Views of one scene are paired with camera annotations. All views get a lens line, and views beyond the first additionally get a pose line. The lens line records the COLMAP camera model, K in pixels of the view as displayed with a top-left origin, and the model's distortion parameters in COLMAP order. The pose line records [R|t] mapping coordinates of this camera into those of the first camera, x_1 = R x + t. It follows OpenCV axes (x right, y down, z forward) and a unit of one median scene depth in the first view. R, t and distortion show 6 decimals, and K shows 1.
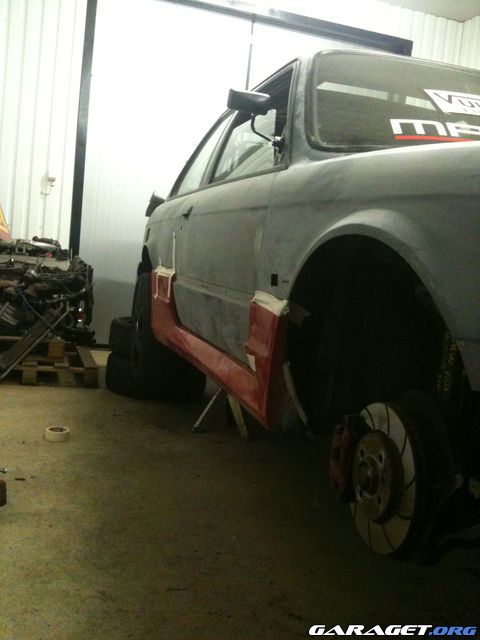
lens RADIAL K [[674.3, 0, 239.9], [0, 674.3, 332.2], [0, 0, 1]] dist [0.110057, -0.355285]
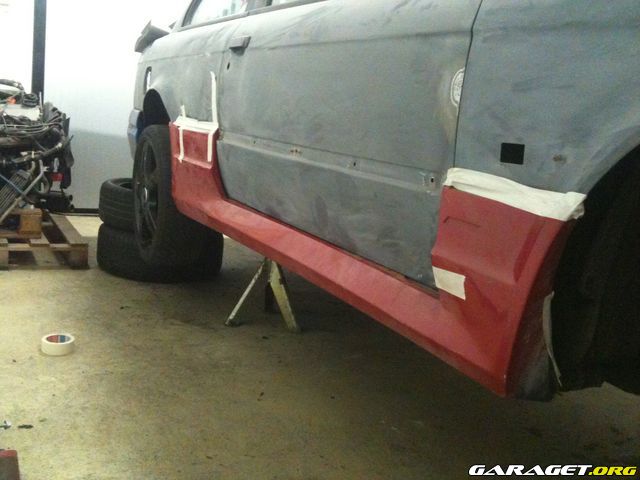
lens RADIAL K [[674.3, 0, 320.0], [0, 674.3, 240.0], [0, 0, 1]] dist [0.110057, -0.355285]
pose [[0.982127, -0.032140, 0.185454, -0.090096], [0.015003, 0.995546, 0.093077, -0.023026], [-0.187619, -0.088631, 0.978235, 0.166098]]
